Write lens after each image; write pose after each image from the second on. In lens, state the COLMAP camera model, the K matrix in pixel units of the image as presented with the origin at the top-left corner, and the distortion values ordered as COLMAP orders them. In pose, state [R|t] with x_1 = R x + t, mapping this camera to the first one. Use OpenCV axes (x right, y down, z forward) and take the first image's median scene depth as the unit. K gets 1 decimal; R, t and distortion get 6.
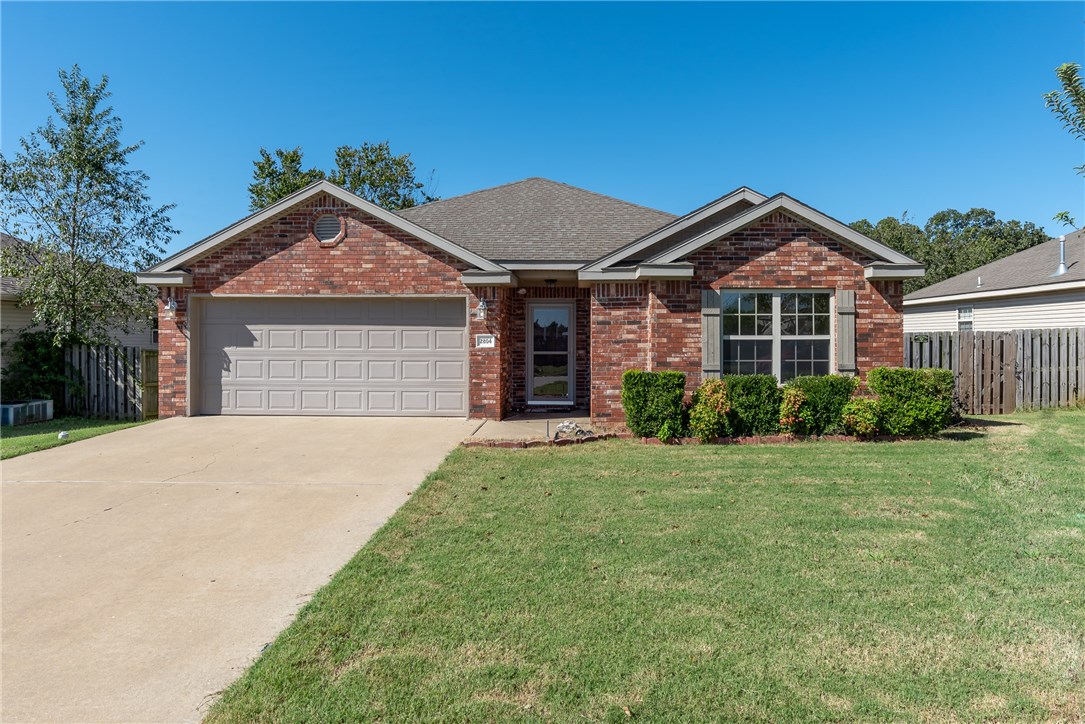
lens RADIAL K [[555.5, 0, 542.3], [0, 555.5, 351.0], [0, 0, 1]] dist [-0.027657, 0.000386]
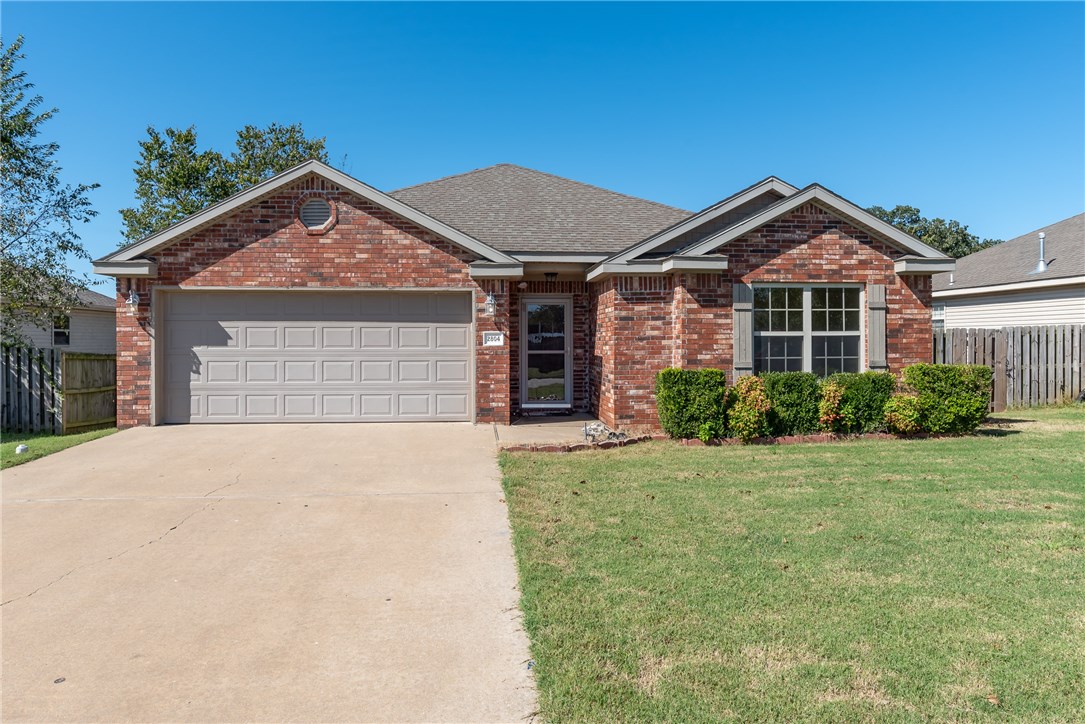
lens RADIAL K [[600.1, 0, 494.5], [0, 600.1, 357.1], [0, 0, 1]] dist [-0.024334, 0.001954]
pose [[0.996679, -0.005336, 0.081262, -0.181372], [0.005010, 0.999979, 0.004215, 0.008403], [-0.081282, -0.003794, 0.996684, 0.007520]]
